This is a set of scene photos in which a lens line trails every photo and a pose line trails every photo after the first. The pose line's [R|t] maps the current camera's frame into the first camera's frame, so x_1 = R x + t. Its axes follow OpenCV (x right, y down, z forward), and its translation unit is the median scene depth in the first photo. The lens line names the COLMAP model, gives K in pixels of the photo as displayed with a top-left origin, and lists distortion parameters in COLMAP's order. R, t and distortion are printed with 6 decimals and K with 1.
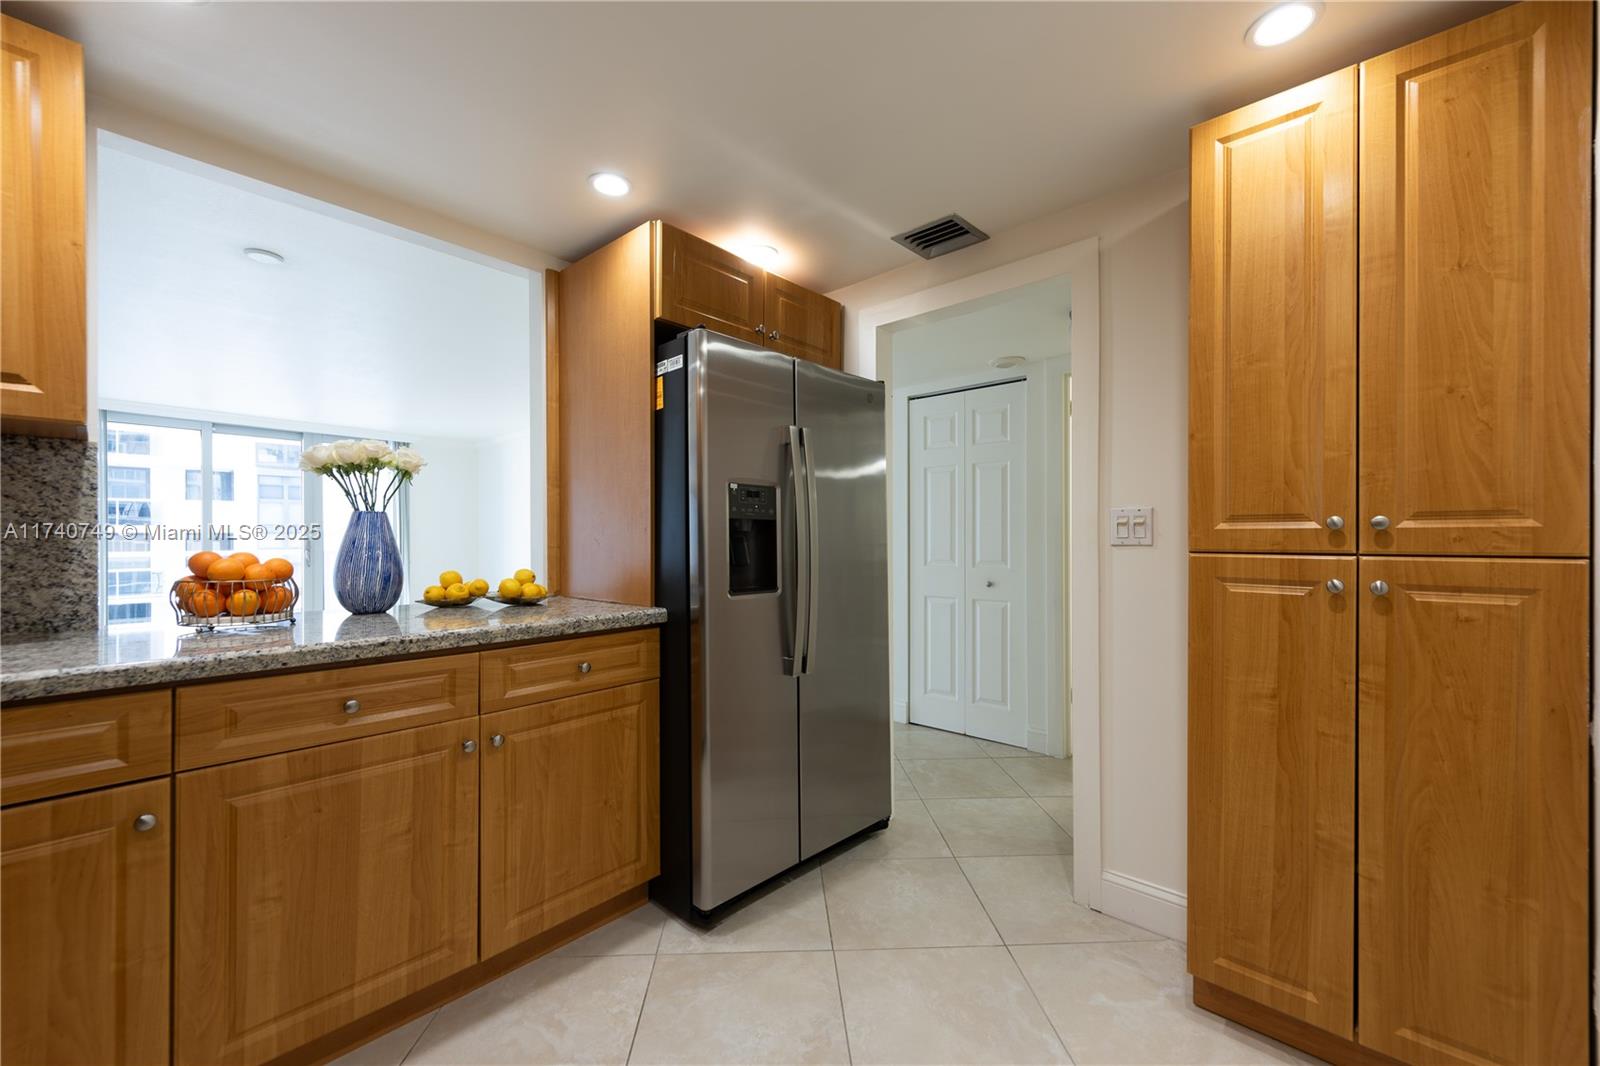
lens RADIAL K [[620.7, 0, 800.0], [0, 620.7, 533.0], [0, 0, 1]] dist [0.000971, -0.000004]
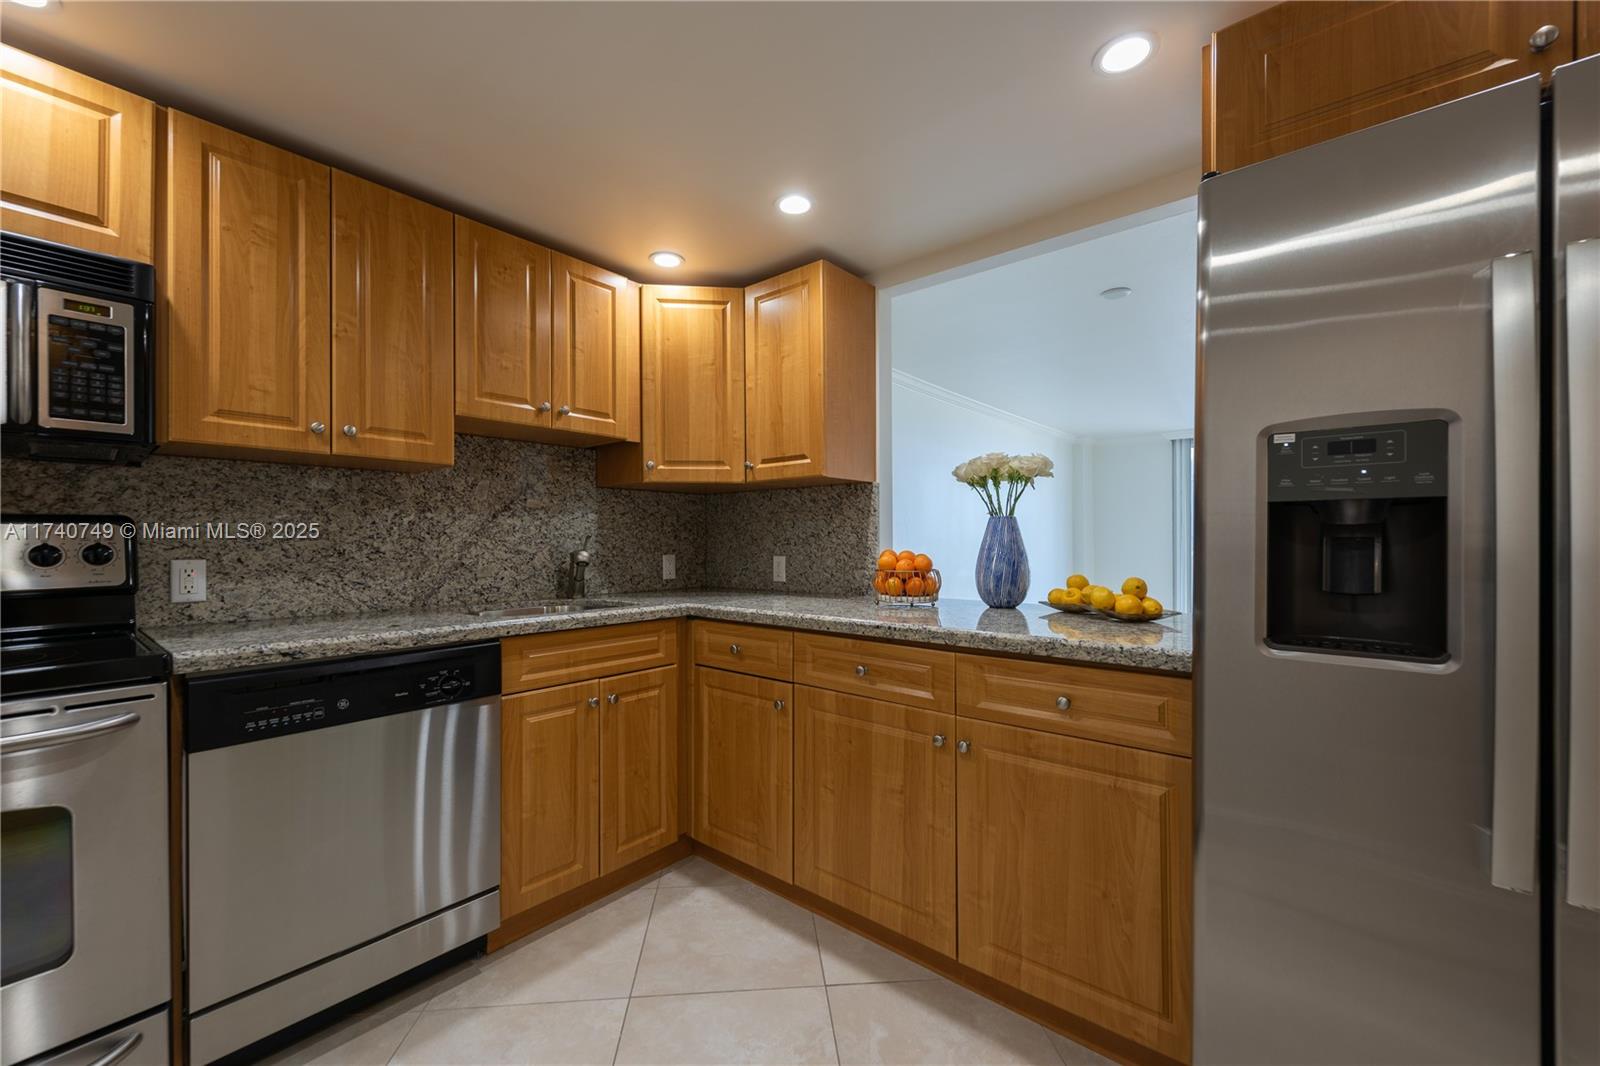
lens RADIAL K [[620.7, 0, 800.0], [0, 620.7, 533.0], [0, 0, 1]] dist [0.000971, -0.000004]
pose [[0.042081, -0.014305, -0.999012, 0.464795], [0.010372, 0.999850, -0.013880, 0.007382], [0.999060, -0.009777, 0.042223, 0.672539]]
